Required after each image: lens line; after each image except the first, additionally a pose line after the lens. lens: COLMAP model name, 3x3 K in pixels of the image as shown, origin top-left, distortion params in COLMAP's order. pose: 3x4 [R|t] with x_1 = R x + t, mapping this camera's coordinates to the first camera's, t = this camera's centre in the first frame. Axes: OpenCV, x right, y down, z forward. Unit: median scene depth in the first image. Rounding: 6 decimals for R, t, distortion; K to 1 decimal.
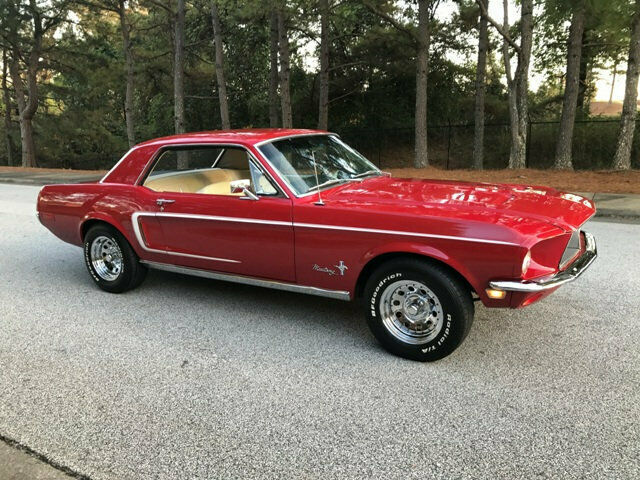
lens RADIAL K [[529.5, 0, 318.7], [0, 529.5, 238.1], [0, 0, 1]] dist [0.024569, -0.021448]
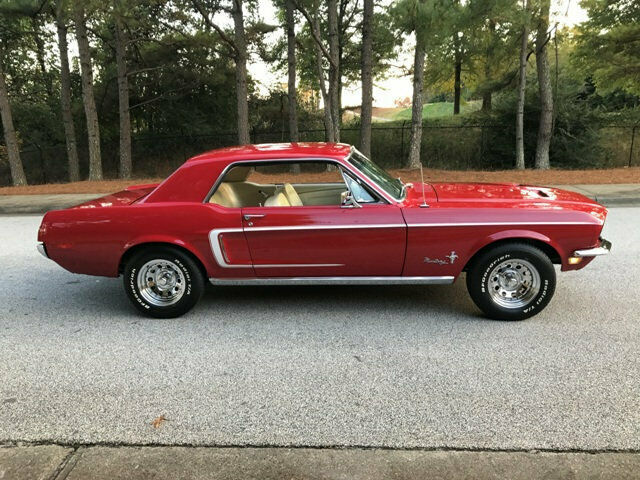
lens RADIAL K [[529.5, 0, 318.7], [0, 529.5, 237.7], [0, 0, 1]] dist [0.024569, -0.021448]
pose [[0.887636, -0.095593, 0.450515, -0.654474], [0.099608, 0.994916, 0.014851, -0.031264], [-0.449644, 0.031693, 0.892645, 0.037553]]
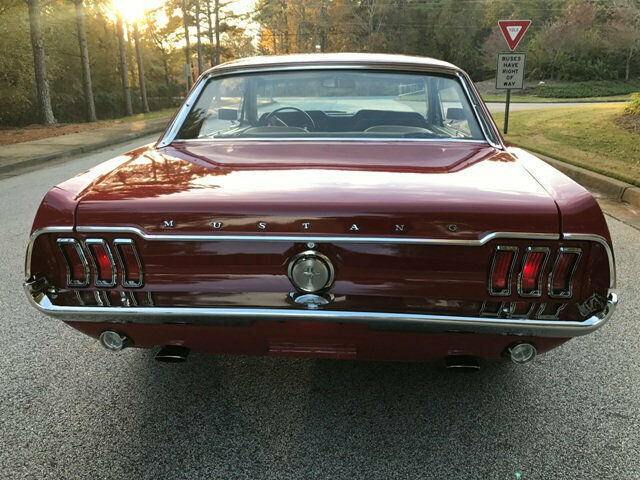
lens RADIAL K [[529.5, 0, 323.9], [0, 529.5, 236.0], [0, 0, 1]] dist [0.024569, -0.021448]
pose [[-0.464130, -0.209139, 0.860723, -0.885680], [0.210090, 0.918006, 0.336345, -0.258689], [-0.860492, 0.336937, -0.382136, 1.563175]]
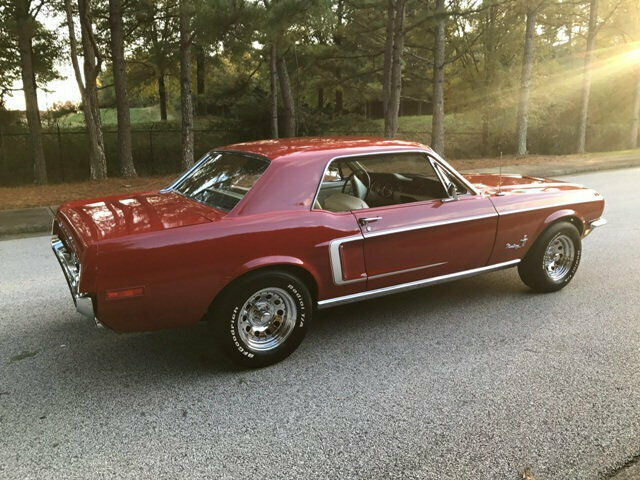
lens RADIAL K [[529.5, 0, 319.1], [0, 529.5, 236.4], [0, 0, 1]] dist [0.024569, -0.021448]
pose [[0.470970, -0.169412, 0.865729, -1.104939], [0.190017, 0.977831, 0.087977, -0.136403], [-0.861441, 0.123069, 0.492720, 0.665973]]
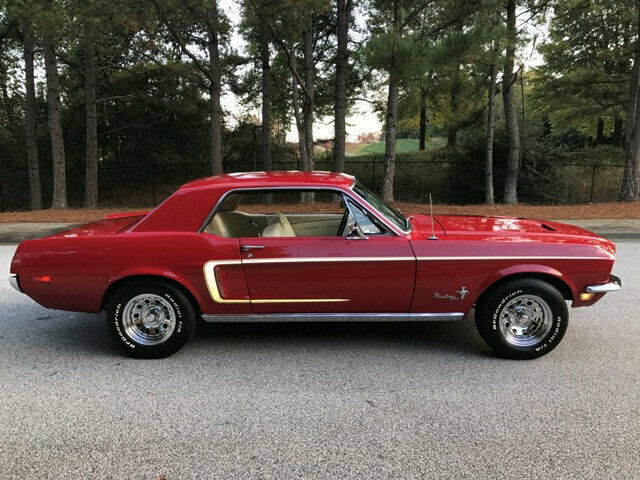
lens RADIAL K [[529.5, 0, 318.3], [0, 529.5, 238.2], [0, 0, 1]] dist [0.024569, -0.021448]
pose [[0.855275, -0.059615, 0.514734, -0.691231], [0.092397, 0.994986, -0.038289, -0.039434], [-0.509870, 0.080308, 0.856495, 0.129208]]
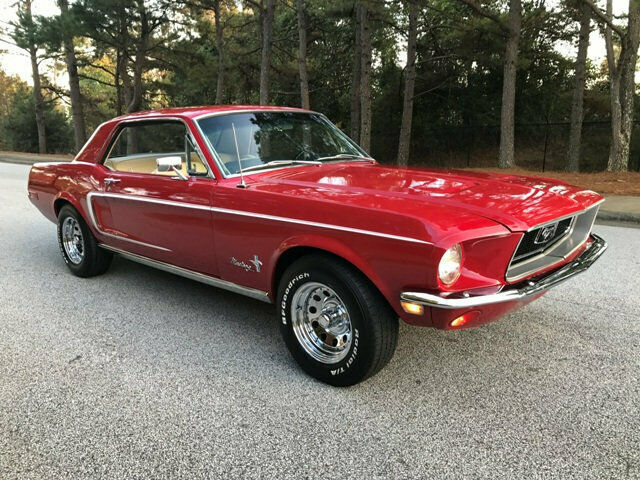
lens RADIAL K [[529.5, 0, 318.9], [0, 529.5, 238.1], [0, 0, 1]] dist [0.024569, -0.021448]
pose [[0.979315, 0.054881, -0.194755, 0.252964], [-0.055154, 0.998470, 0.004022, 0.007118], [0.194678, 0.006803, 0.980844, 0.168921]]
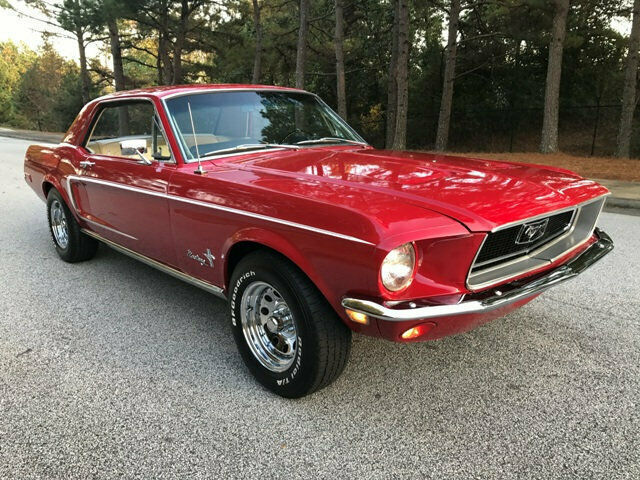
lens RADIAL K [[529.5, 0, 319.1], [0, 529.5, 238.1], [0, 0, 1]] dist [0.024569, -0.021448]
pose [[0.958330, 0.082725, -0.273424, 0.337614], [-0.074347, 0.996394, 0.040881, -0.011174], [0.275820, -0.018849, 0.961024, 0.262020]]
